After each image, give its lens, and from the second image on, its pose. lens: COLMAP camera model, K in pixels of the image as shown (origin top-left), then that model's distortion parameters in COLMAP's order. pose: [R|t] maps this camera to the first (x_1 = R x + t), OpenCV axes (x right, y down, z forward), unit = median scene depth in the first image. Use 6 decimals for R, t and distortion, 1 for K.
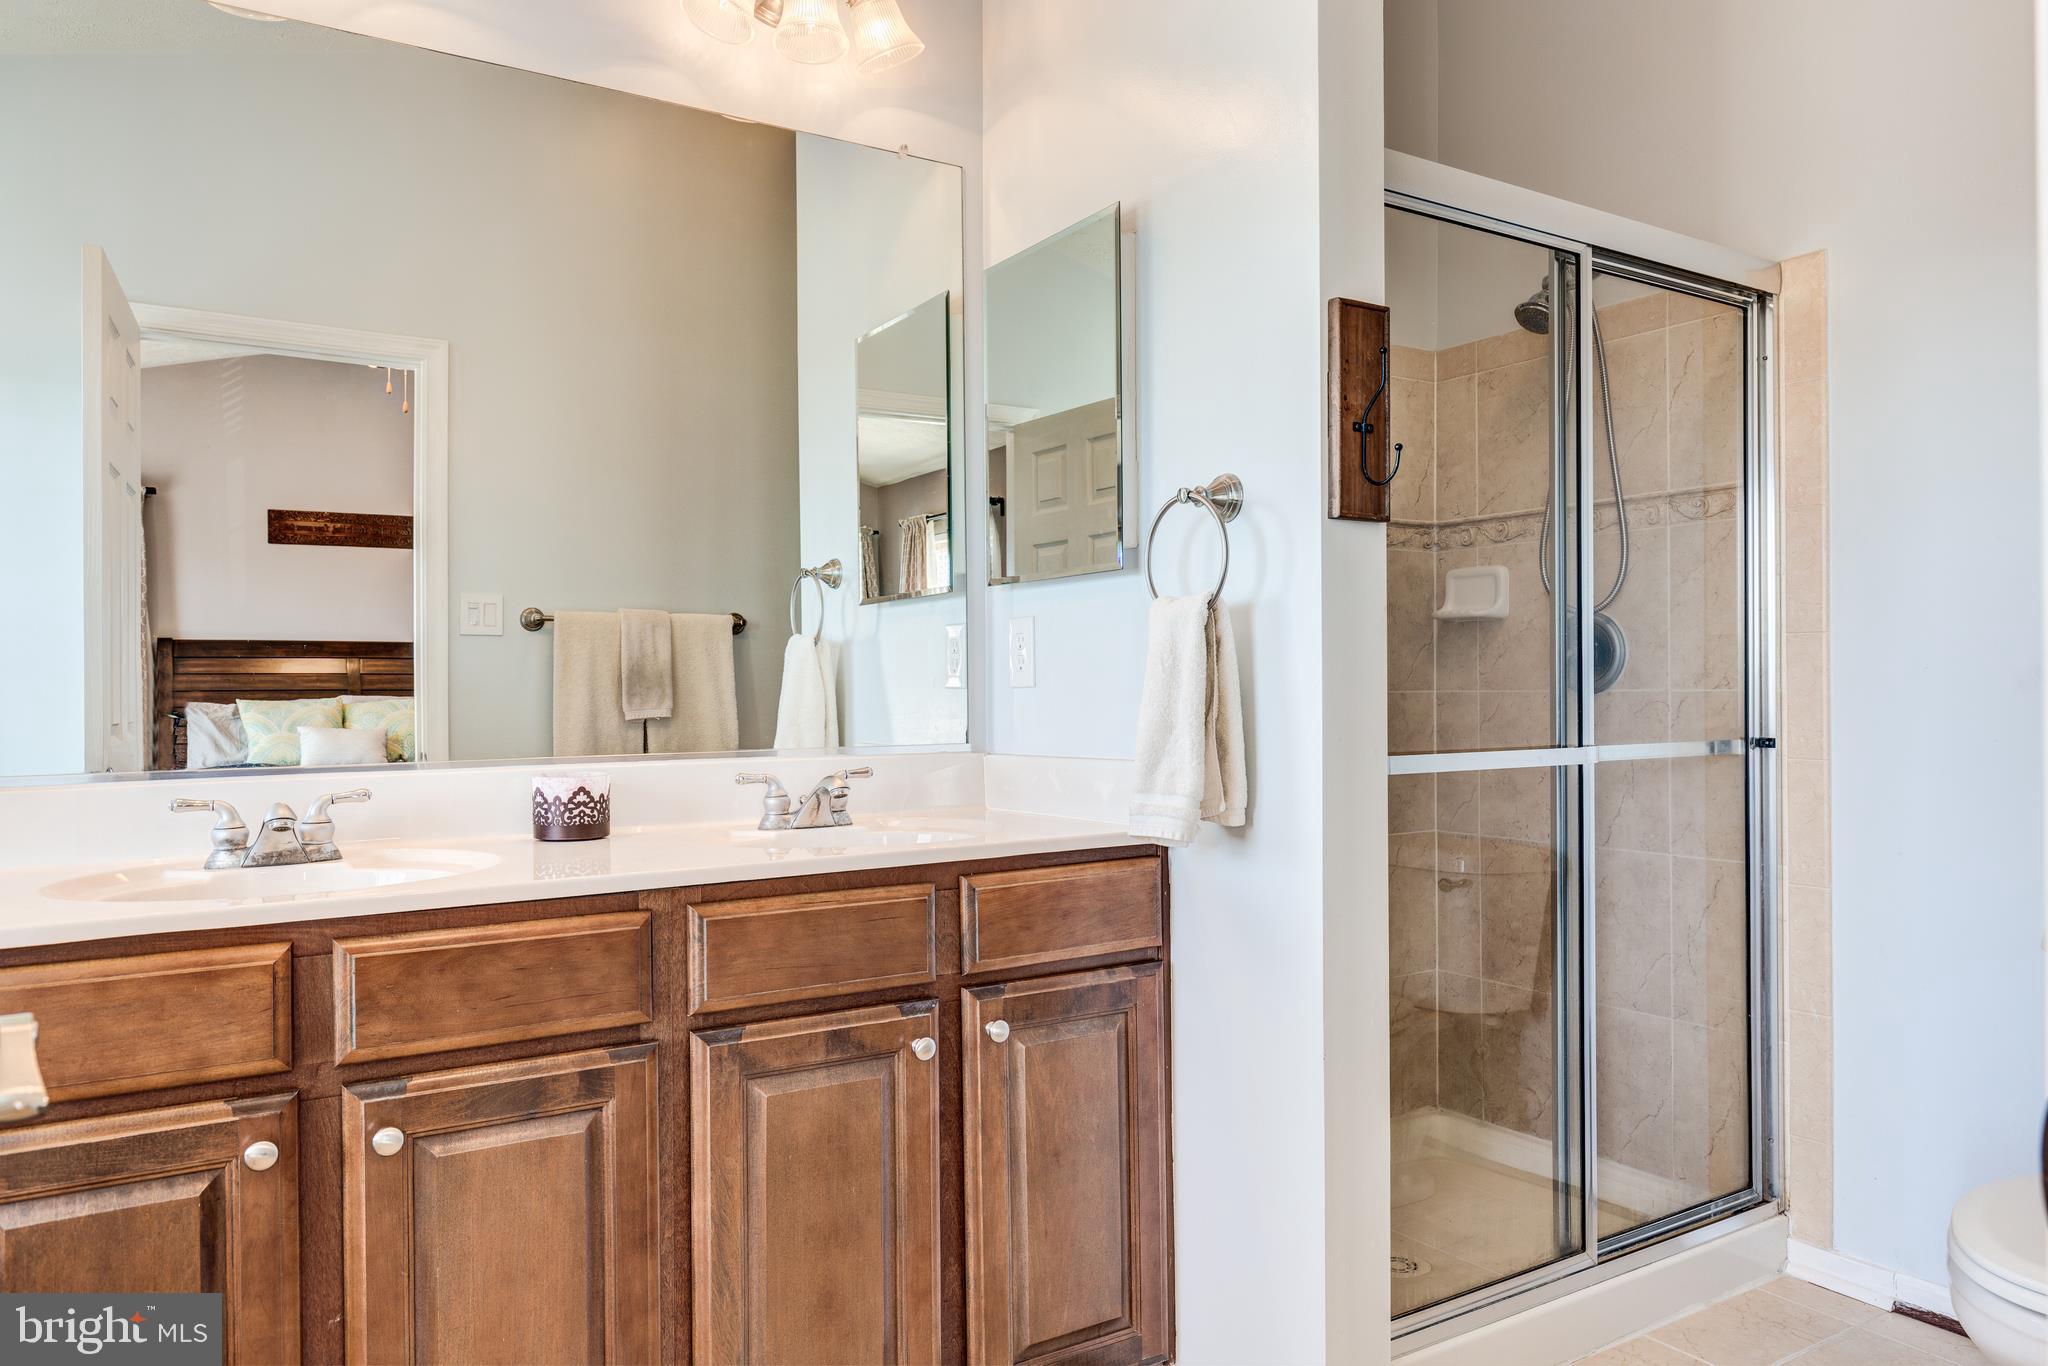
lens RADIAL K [[1384.3, 0, 1024.0], [0, 1384.3, 683.0], [0, 0, 1]] dist [0.001583, 0.000008]
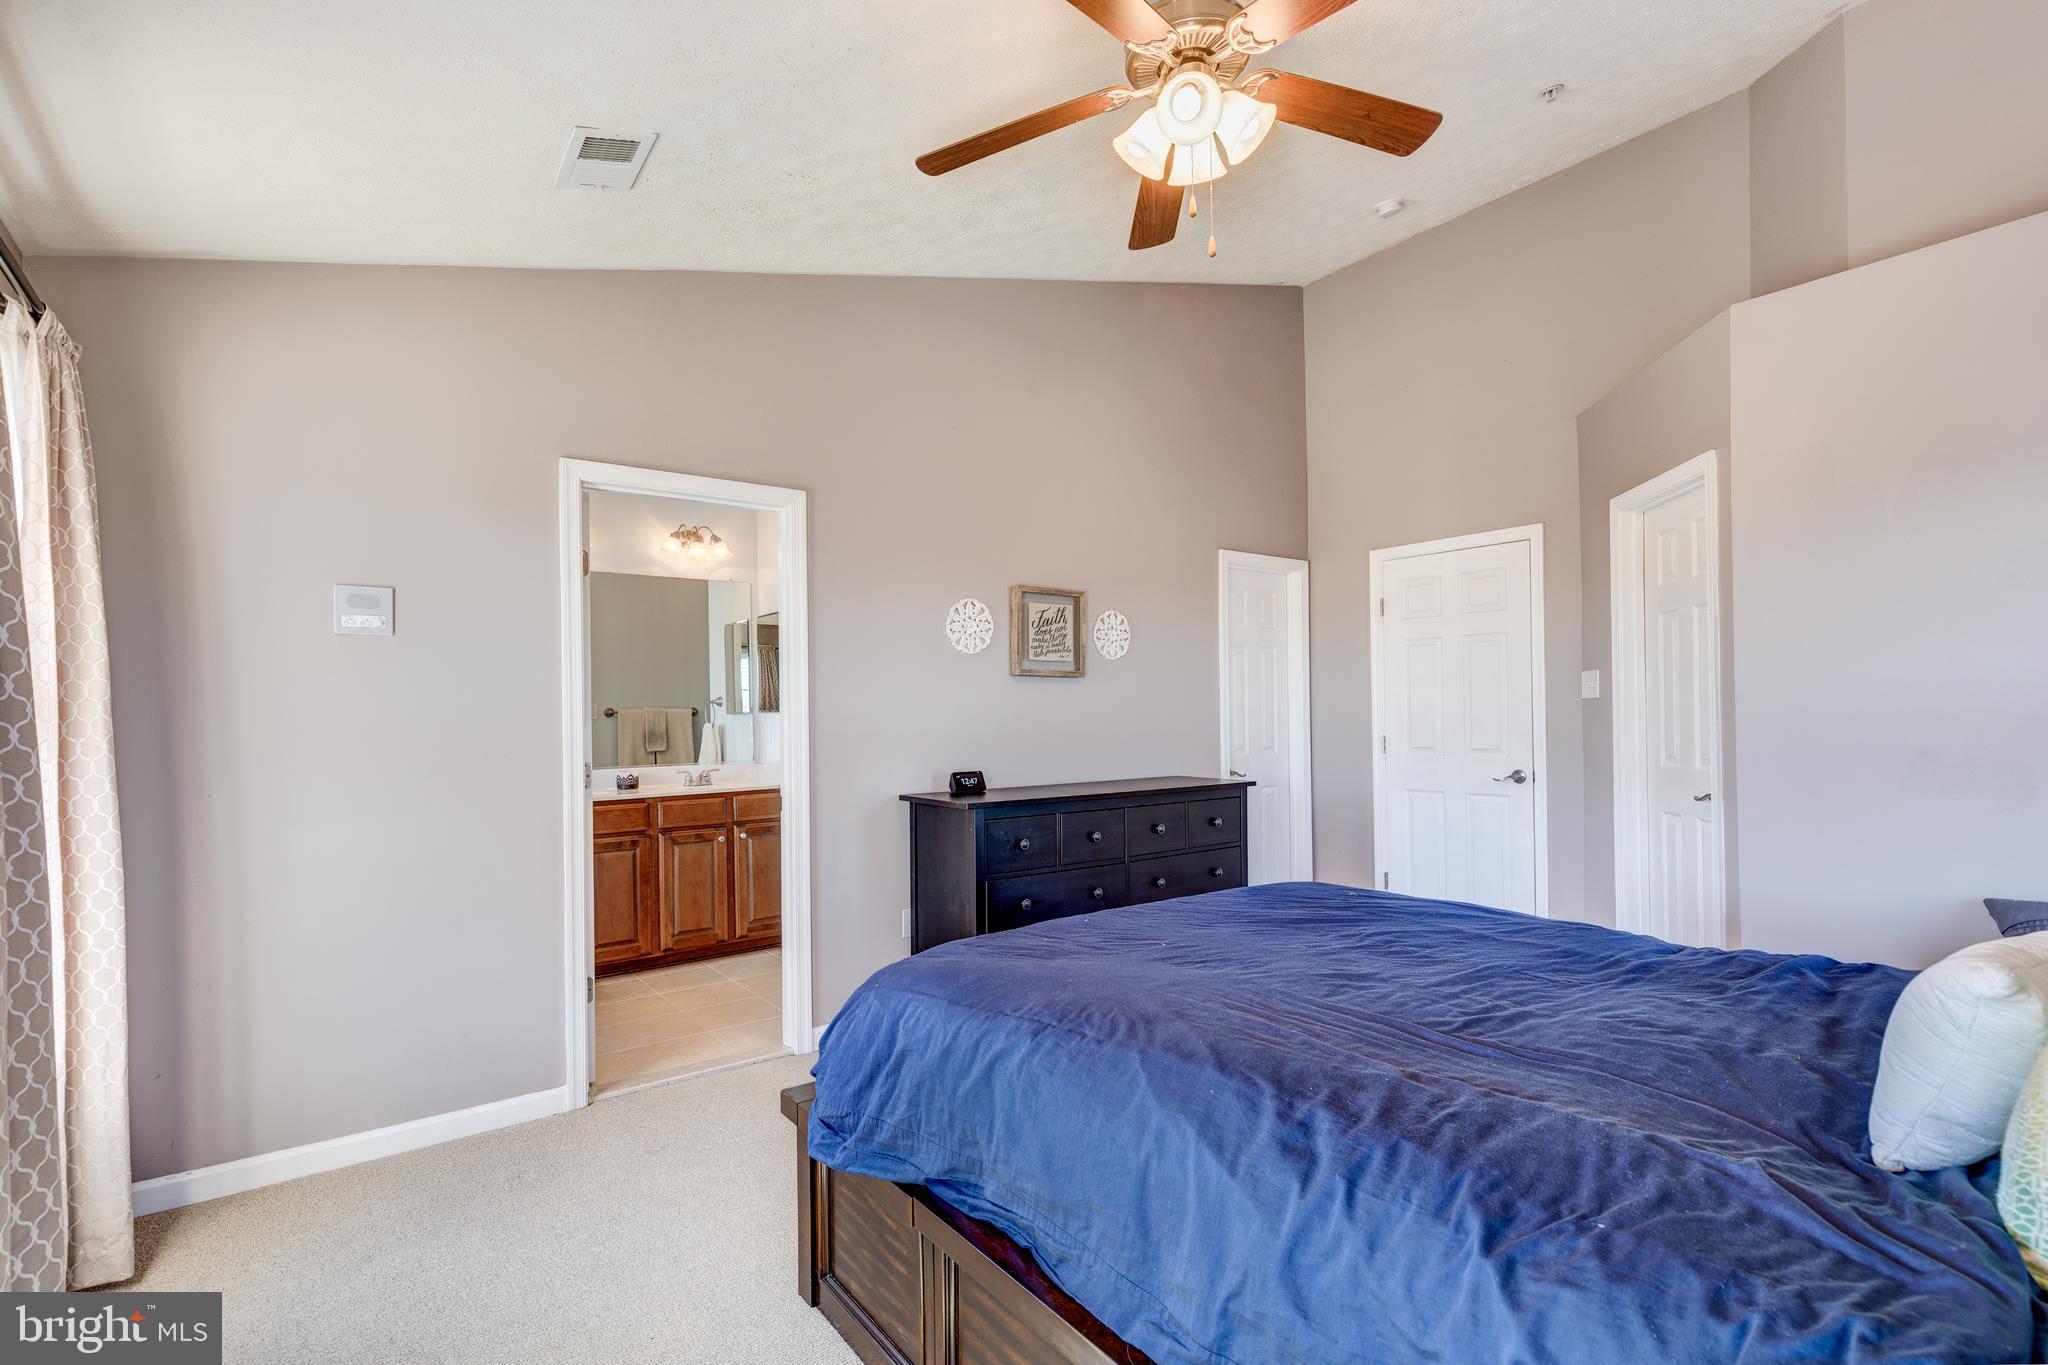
lens RADIAL K [[921.1, 0, 1014.0], [0, 921.1, 694.6], [0, 0, 1]] dist [0.008581, -0.000244]
pose [[0.996178, -0.007392, 0.087036, 0.521598], [0.009017, 0.999792, -0.018281, -0.088701], [-0.086883, 0.018996, 0.996037, -1.656380]]
